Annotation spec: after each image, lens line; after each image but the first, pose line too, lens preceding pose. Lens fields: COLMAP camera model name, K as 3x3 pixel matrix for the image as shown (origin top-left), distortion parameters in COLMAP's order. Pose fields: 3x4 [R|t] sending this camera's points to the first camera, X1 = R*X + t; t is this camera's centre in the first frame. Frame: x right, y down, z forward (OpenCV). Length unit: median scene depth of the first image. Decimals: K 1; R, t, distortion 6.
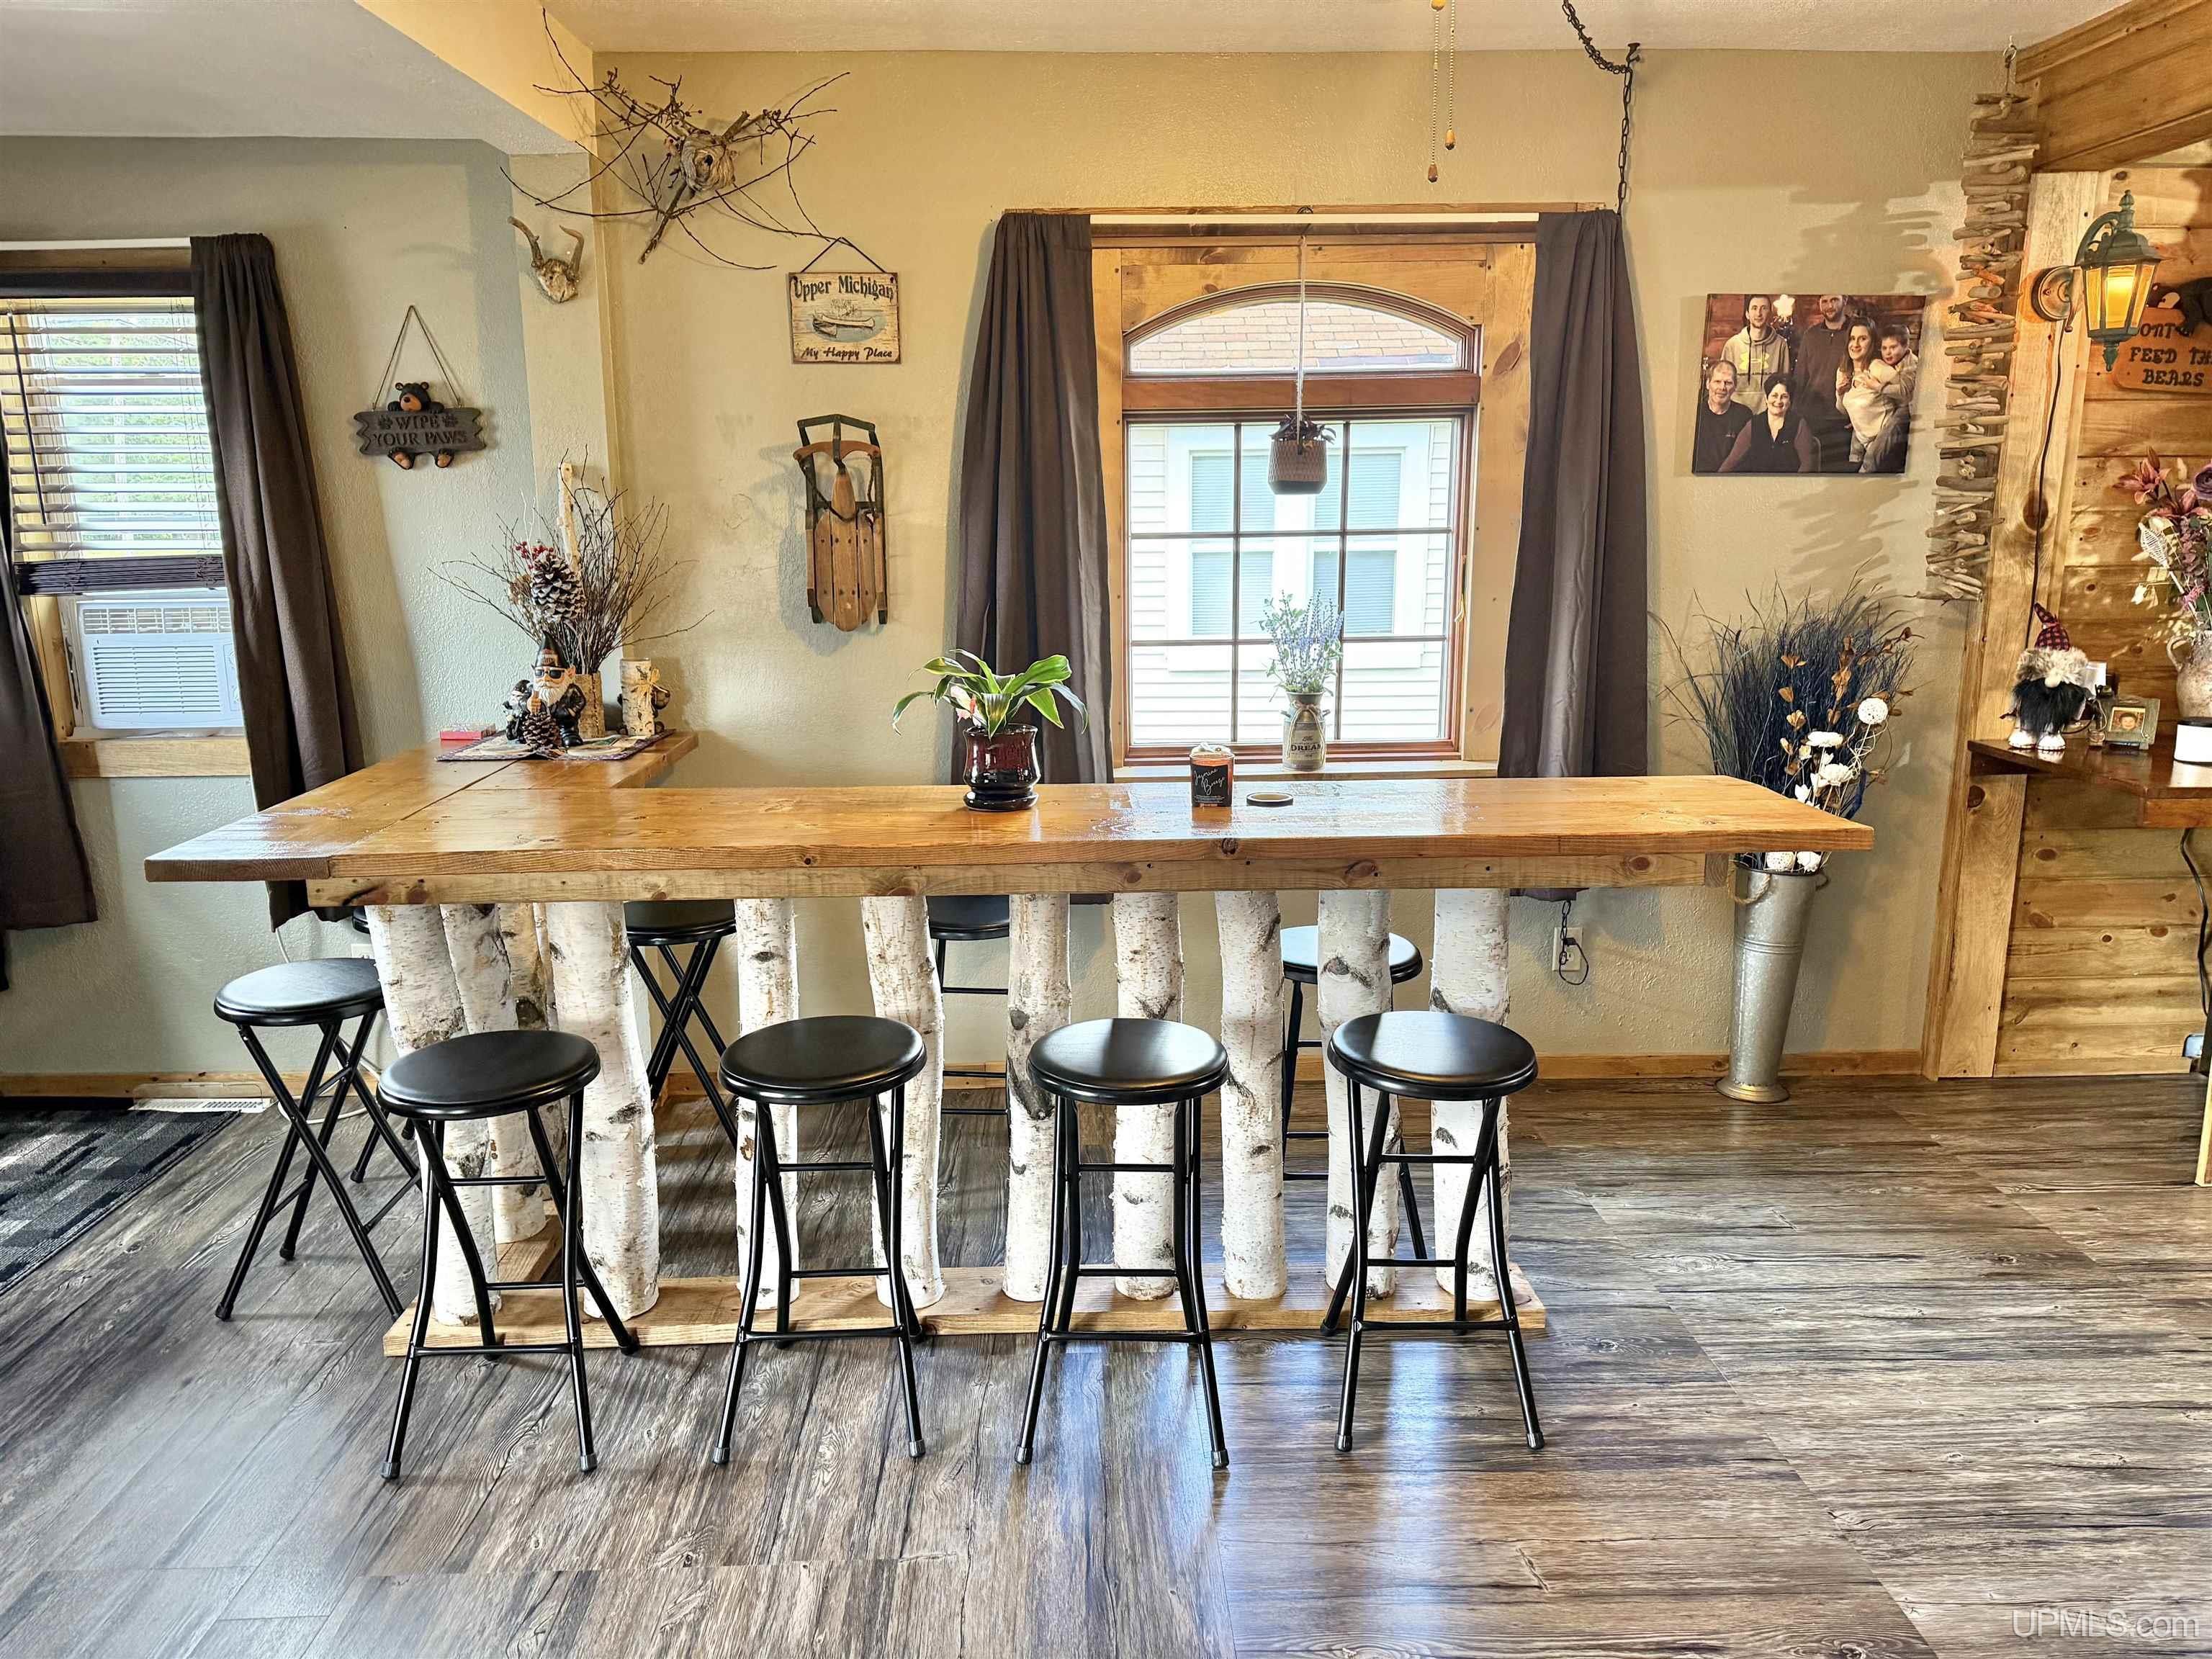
lens RADIAL K [[1548.9, 0, 1117.6], [0, 1548.9, 874.2], [0, 0, 1]] dist [0.010345, -0.015640]
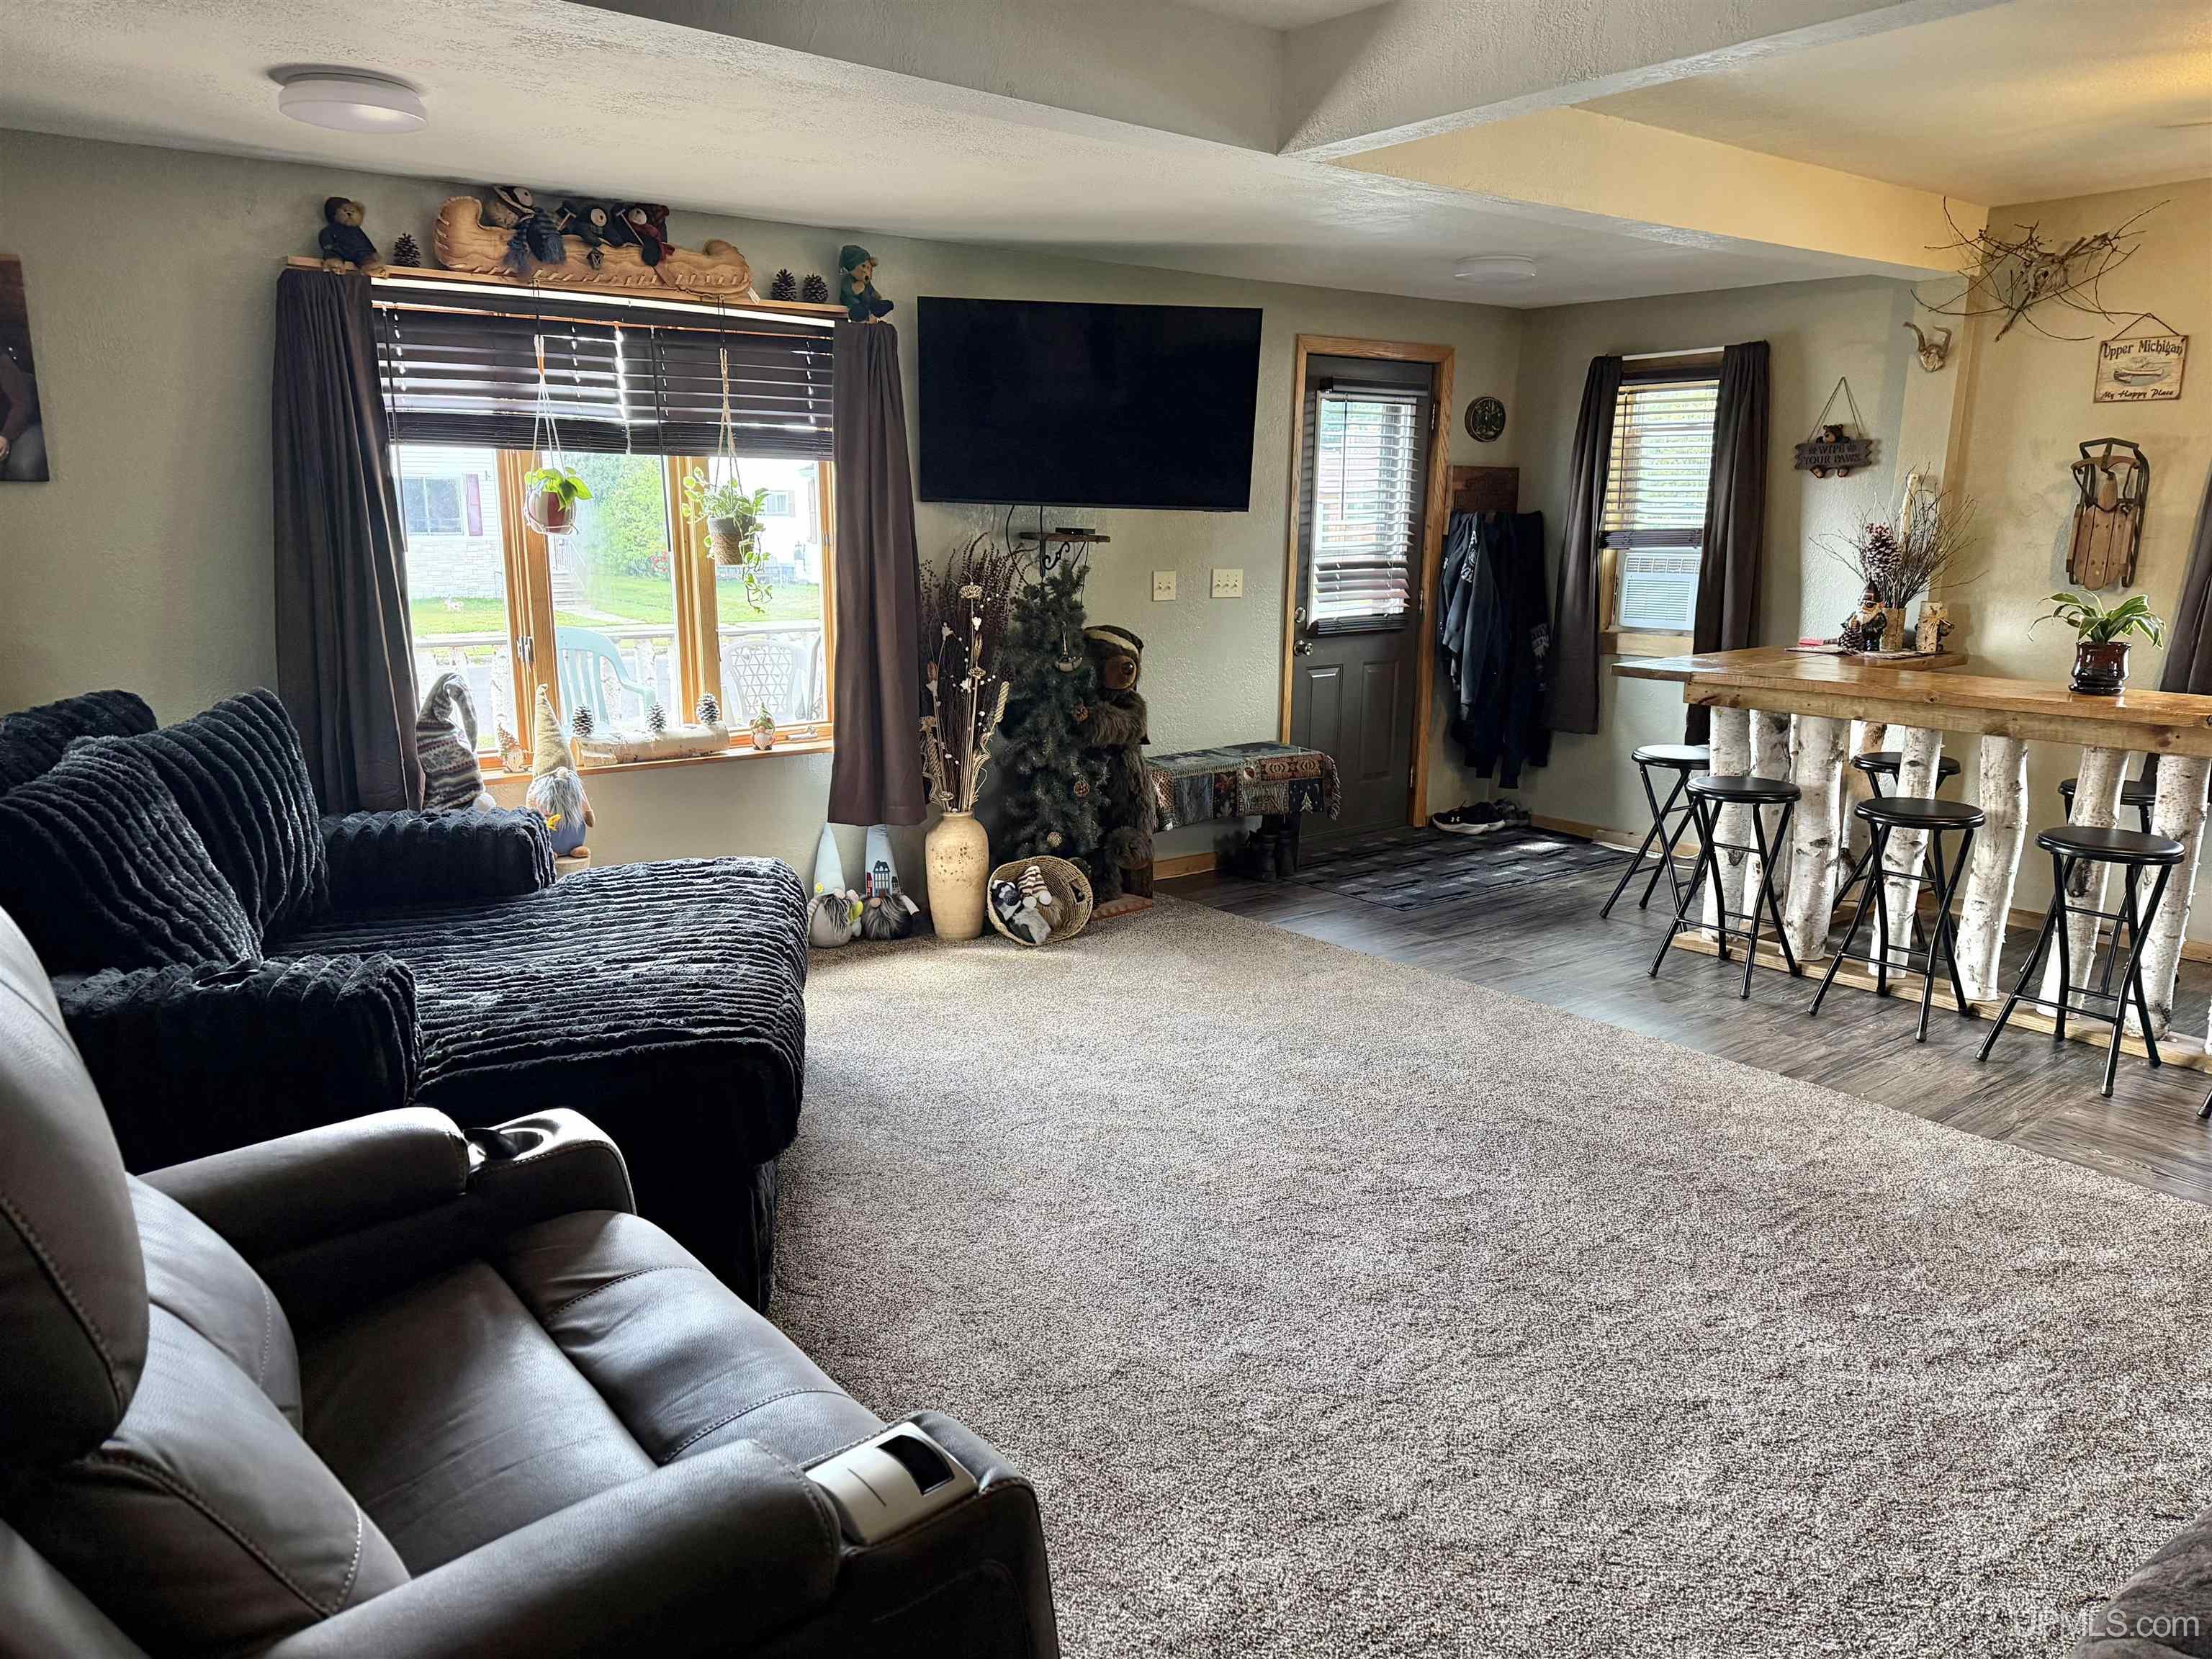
lens RADIAL K [[1548.9, 0, 1100.4], [0, 1548.9, 832.3], [0, 0, 1]] dist [0.010345, -0.015640]
pose [[0.597310, 0.174375, -0.782824, 0.435012], [-0.191018, 0.978920, 0.072305, 0.129468], [0.778930, 0.106345, 0.618028, -0.555726]]
